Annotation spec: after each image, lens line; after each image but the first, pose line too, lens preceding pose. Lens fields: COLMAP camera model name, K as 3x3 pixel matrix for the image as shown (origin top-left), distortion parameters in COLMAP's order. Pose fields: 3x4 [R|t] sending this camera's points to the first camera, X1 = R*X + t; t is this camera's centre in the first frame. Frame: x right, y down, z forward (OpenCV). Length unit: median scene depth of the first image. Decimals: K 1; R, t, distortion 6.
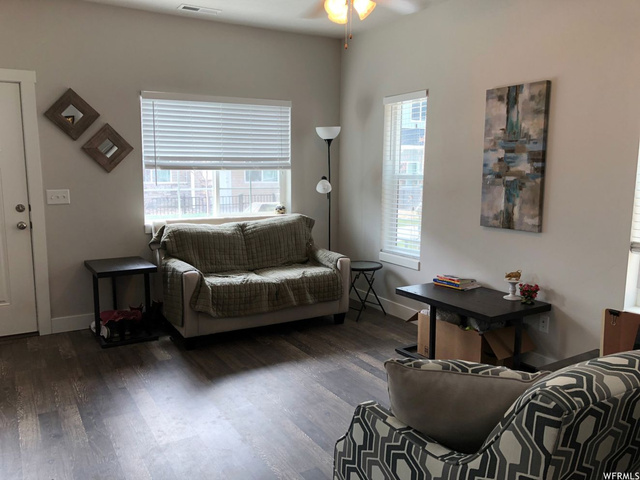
lens RADIAL K [[525.1, 0, 320.4], [0, 525.1, 240.0], [0, 0, 1]] dist [0.005137, -0.013942]
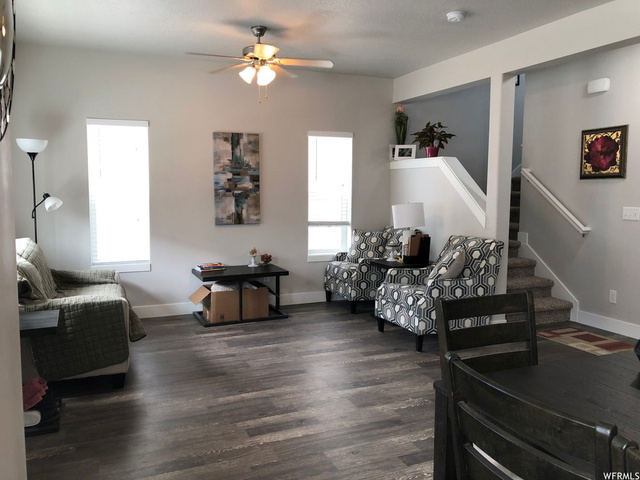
lens RADIAL K [[525.1, 0, 319.6], [0, 525.1, 238.8], [0, 0, 1]] dist [0.005137, -0.013942]
pose [[0.134786, -0.100381, 0.985777, -1.150000], [0.134012, 0.987561, 0.082239, -0.074884], [-0.981771, 0.121021, 0.146562, 0.547697]]
